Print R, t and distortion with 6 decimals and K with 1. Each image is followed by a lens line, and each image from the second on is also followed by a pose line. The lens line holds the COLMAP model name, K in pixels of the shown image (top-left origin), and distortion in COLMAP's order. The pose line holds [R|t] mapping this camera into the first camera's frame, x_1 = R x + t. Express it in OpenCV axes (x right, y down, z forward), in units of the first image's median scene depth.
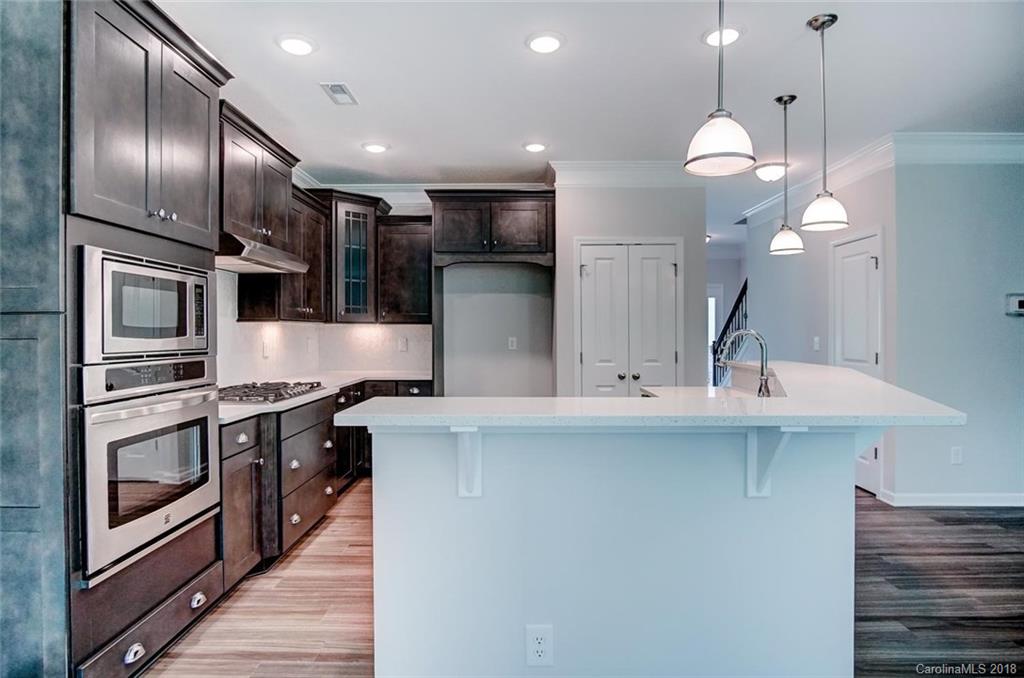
lens RADIAL K [[553.3, 0, 510.2], [0, 553.3, 333.3], [0, 0, 1]] dist [-0.029205, 0.004293]
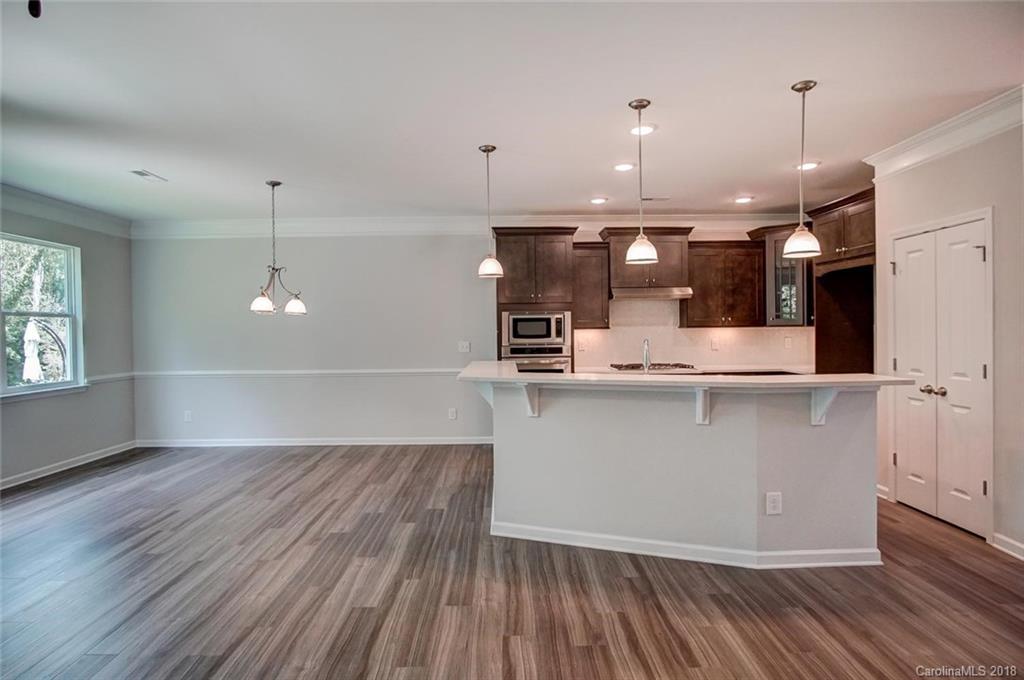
lens RADIAL K [[554.6, 0, 517.2], [0, 554.6, 334.9], [0, 0, 1]] dist [-0.030205, 0.000576]
pose [[0.031053, 0.014471, -0.999413, 1.239498], [0.010458, 0.999836, 0.014802, -0.029433], [0.999463, -0.010912, 0.030897, 0.433247]]
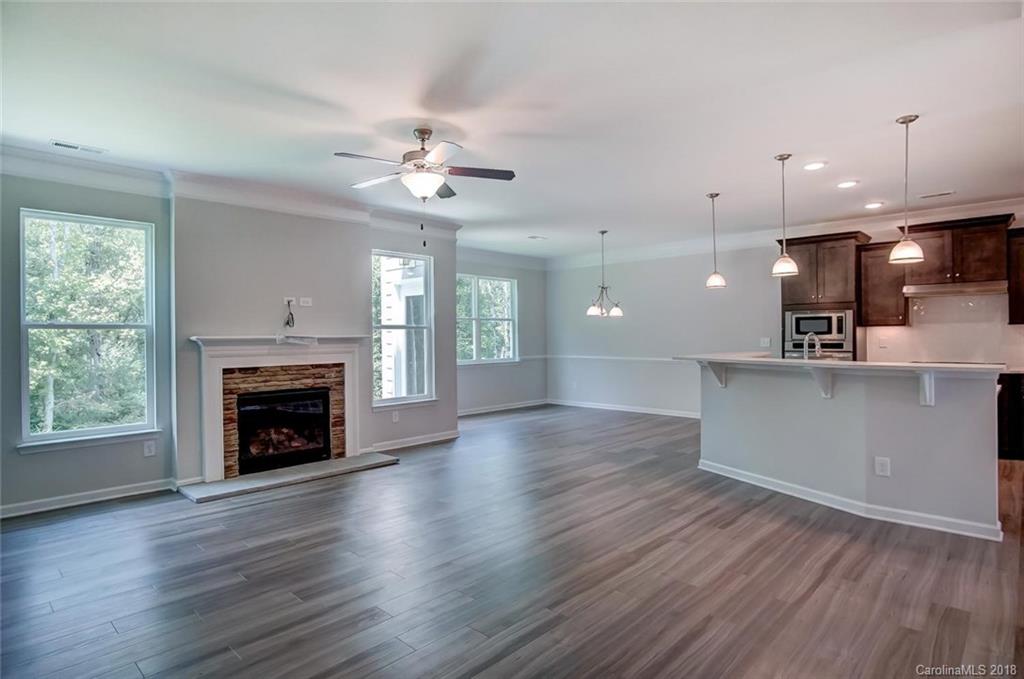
lens RADIAL K [[554.6, 0, 506.6], [0, 554.6, 338.7], [0, 0, 1]] dist [-0.030205, 0.000576]
pose [[-0.686538, 0.014806, -0.726944, 1.617200], [0.010544, 0.999890, 0.010407, -0.011788], [0.727018, -0.000520, -0.686618, 1.019623]]
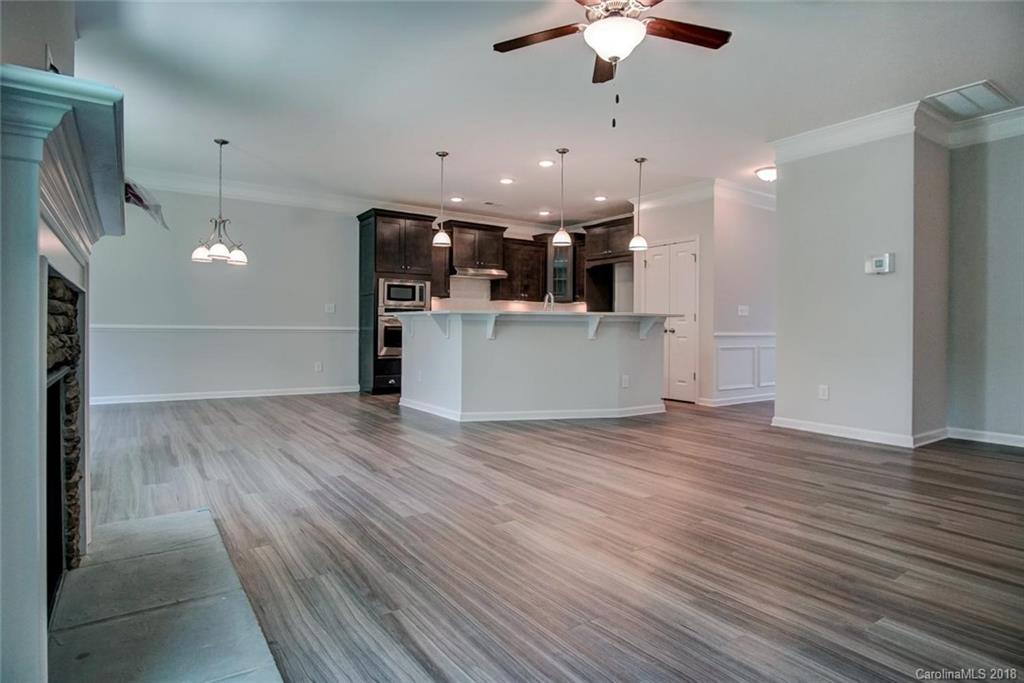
lens RADIAL K [[554.6, 0, 508.2], [0, 554.6, 333.5], [0, 0, 1]] dist [-0.030205, 0.000576]
pose [[0.569203, 0.018658, -0.821986, 1.504015], [-0.015759, 0.999806, 0.011782, 0.090927], [0.822046, 0.006247, 0.569386, -0.288491]]
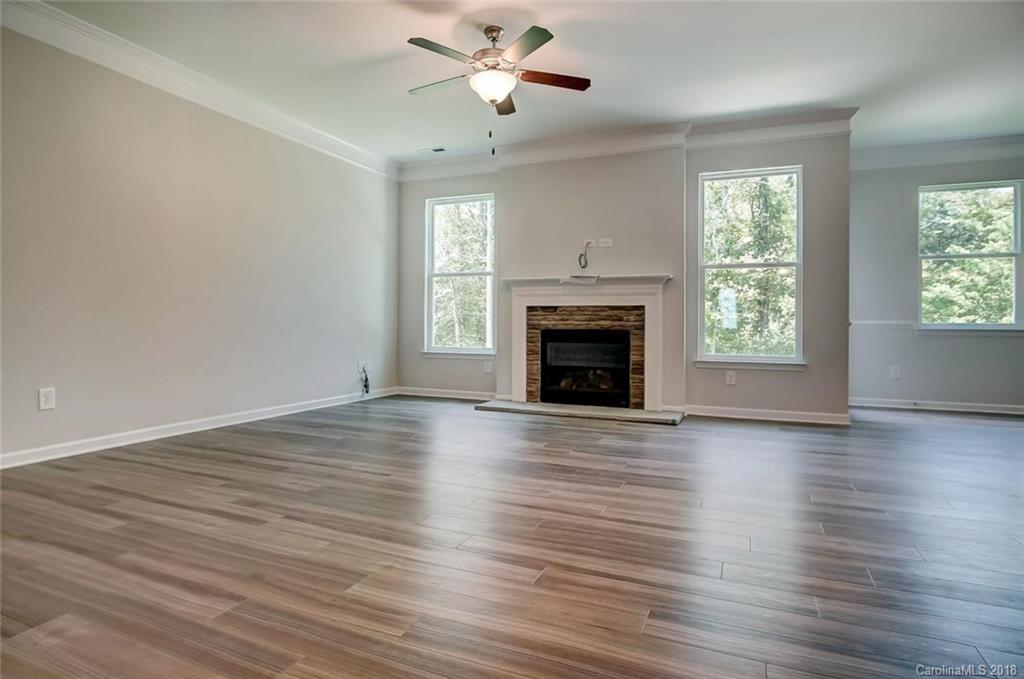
lens RADIAL K [[554.6, 0, 505.2], [0, 554.6, 331.1], [0, 0, 1]] dist [-0.030205, 0.000576]
pose [[-0.921363, -0.010248, 0.388569, 0.629677], [-0.004926, 0.999880, 0.014691, 0.107526], [-0.388673, 0.011622, -0.921302, 1.063860]]
